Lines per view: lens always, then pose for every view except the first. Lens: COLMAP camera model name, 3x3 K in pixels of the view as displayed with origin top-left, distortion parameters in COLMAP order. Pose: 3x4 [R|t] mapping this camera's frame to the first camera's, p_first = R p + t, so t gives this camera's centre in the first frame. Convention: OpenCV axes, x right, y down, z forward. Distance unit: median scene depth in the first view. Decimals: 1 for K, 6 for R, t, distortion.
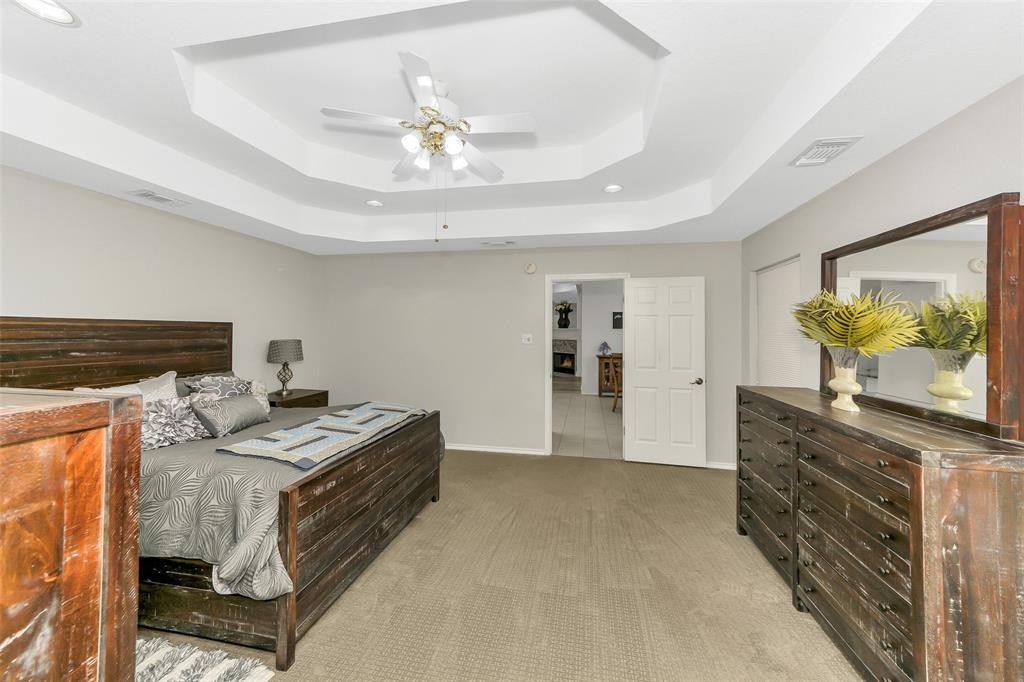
lens RADIAL K [[370.3, 0, 516.6], [0, 370.3, 326.2], [0, 0, 1]] dist [0.002306, -0.000472]
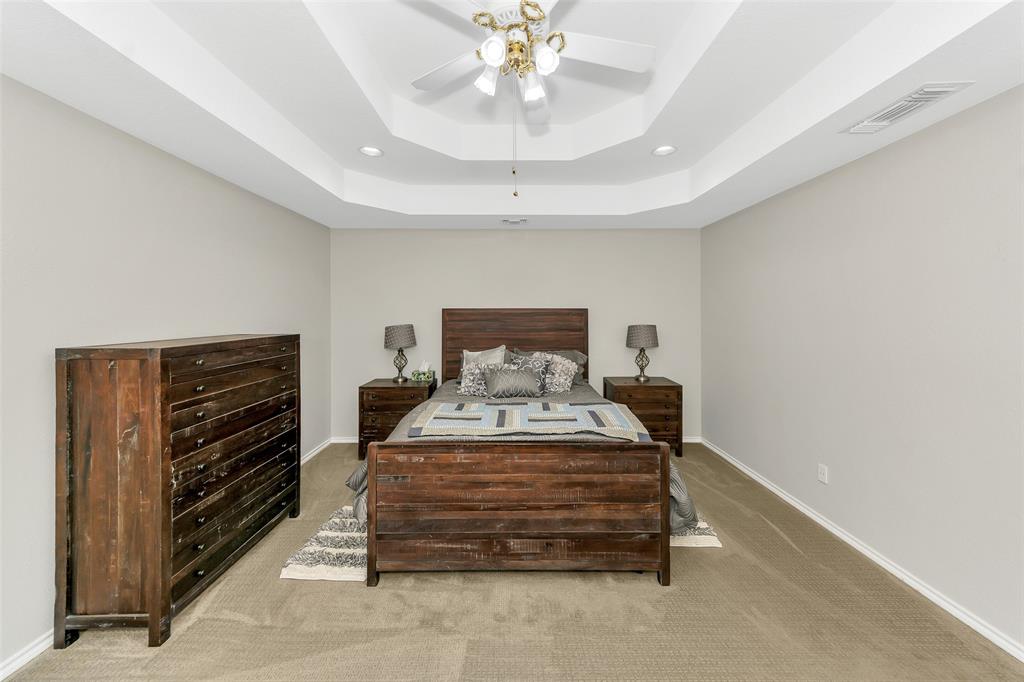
lens RADIAL K [[370.3, 0, 508.5], [0, 370.3, 318.3], [0, 0, 1]] dist [0.002306, -0.000472]
pose [[0.194291, 0.006875, -0.980920, 0.410140], [0.013300, 0.999865, 0.009643, 0.008685], [0.980854, -0.014920, 0.194174, 0.723901]]
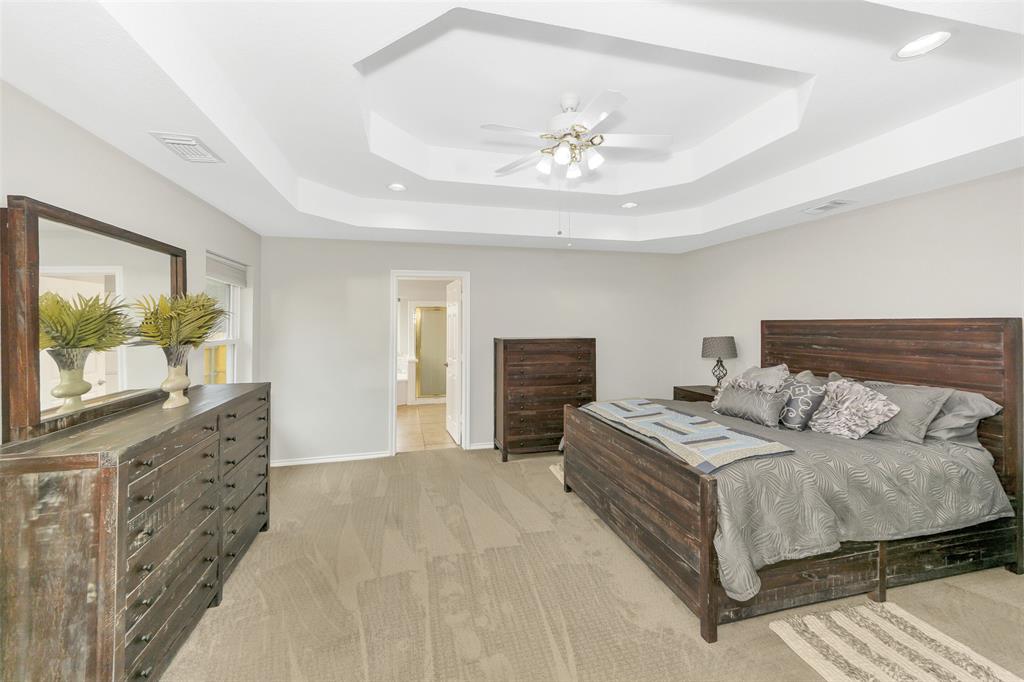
lens RADIAL K [[370.3, 0, 510.0], [0, 370.3, 334.3], [0, 0, 1]] dist [0.002306, -0.000472]
pose [[-0.894481, 0.004206, -0.447087, 0.338811], [-0.002808, 0.999883, 0.015026, 0.013822], [0.447098, 0.014696, -0.894364, 1.586432]]
